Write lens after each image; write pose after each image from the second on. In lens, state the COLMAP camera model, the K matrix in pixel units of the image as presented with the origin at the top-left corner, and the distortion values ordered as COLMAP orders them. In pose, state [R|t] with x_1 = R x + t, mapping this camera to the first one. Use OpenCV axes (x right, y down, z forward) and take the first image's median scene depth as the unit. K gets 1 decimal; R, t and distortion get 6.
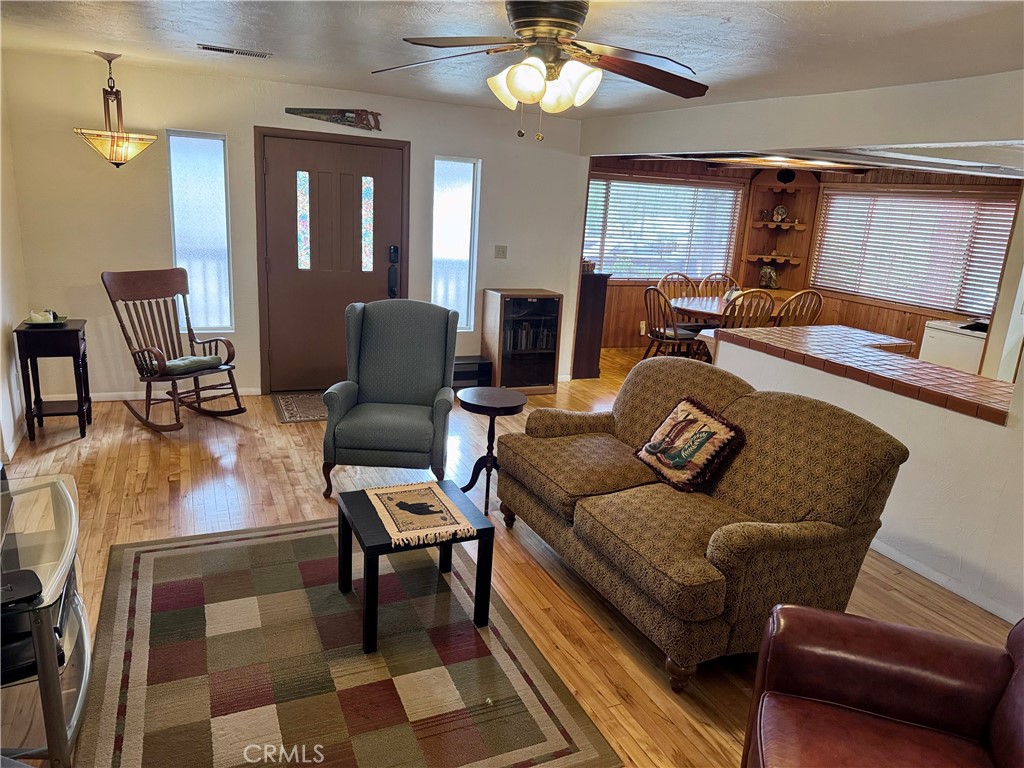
lens RADIAL K [[666.5, 0, 512.0], [0, 666.5, 384.0], [0, 0, 1]] dist [0.088655, -0.108603]
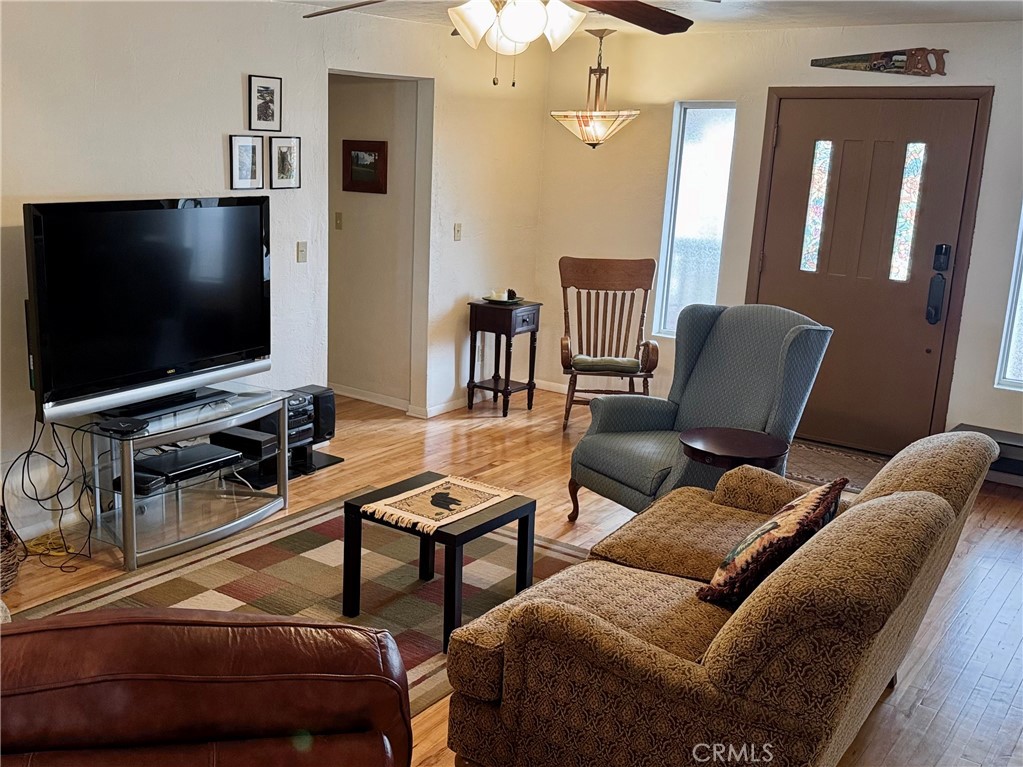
lens RADIAL K [[1013.2, 0, 510.9], [0, 1013.2, 400.6], [0, 0, 1]] dist [0.148411, -0.410699]
pose [[0.512629, 0.159118, -0.843738, 0.602712], [-0.223888, 0.973454, 0.047554, -0.017094], [0.828907, 0.164525, 0.534645, 0.192197]]
